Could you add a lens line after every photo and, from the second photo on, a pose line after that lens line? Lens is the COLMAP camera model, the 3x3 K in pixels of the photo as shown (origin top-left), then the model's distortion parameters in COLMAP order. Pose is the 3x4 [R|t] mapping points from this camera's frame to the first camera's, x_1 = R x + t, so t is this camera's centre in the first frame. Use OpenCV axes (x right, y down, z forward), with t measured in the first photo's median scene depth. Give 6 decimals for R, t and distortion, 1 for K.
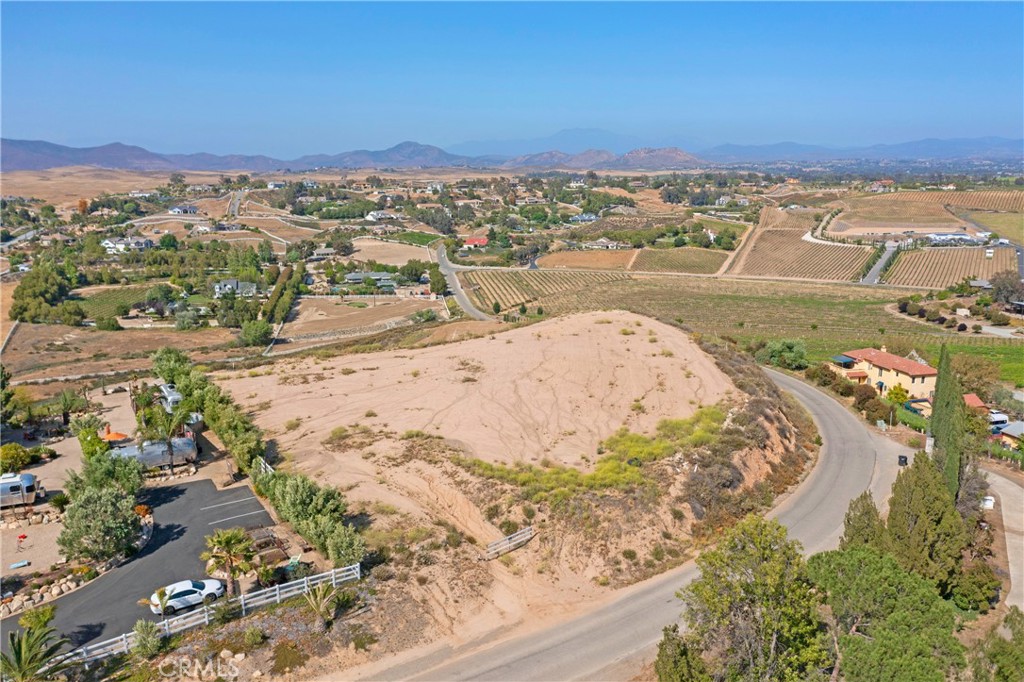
lens RADIAL K [[809.1, 0, 517.1], [0, 809.1, 339.2], [0, 0, 1]] dist [-0.014445, 0.002253]
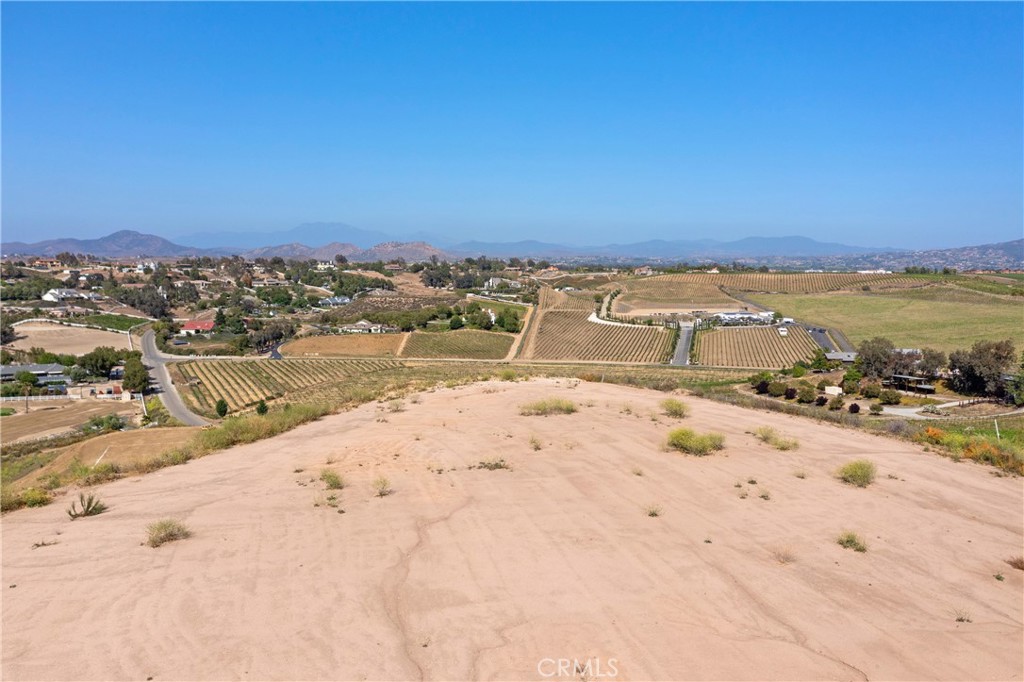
lens RADIAL K [[809.1, 0, 517.1], [0, 809.1, 339.2], [0, 0, 1]] dist [-0.014445, 0.002253]
pose [[0.951218, -0.010918, 0.308327, 0.001437], [0.048827, 0.992106, -0.115505, -0.003672], [-0.304632, 0.124925, 0.944242, 0.178371]]
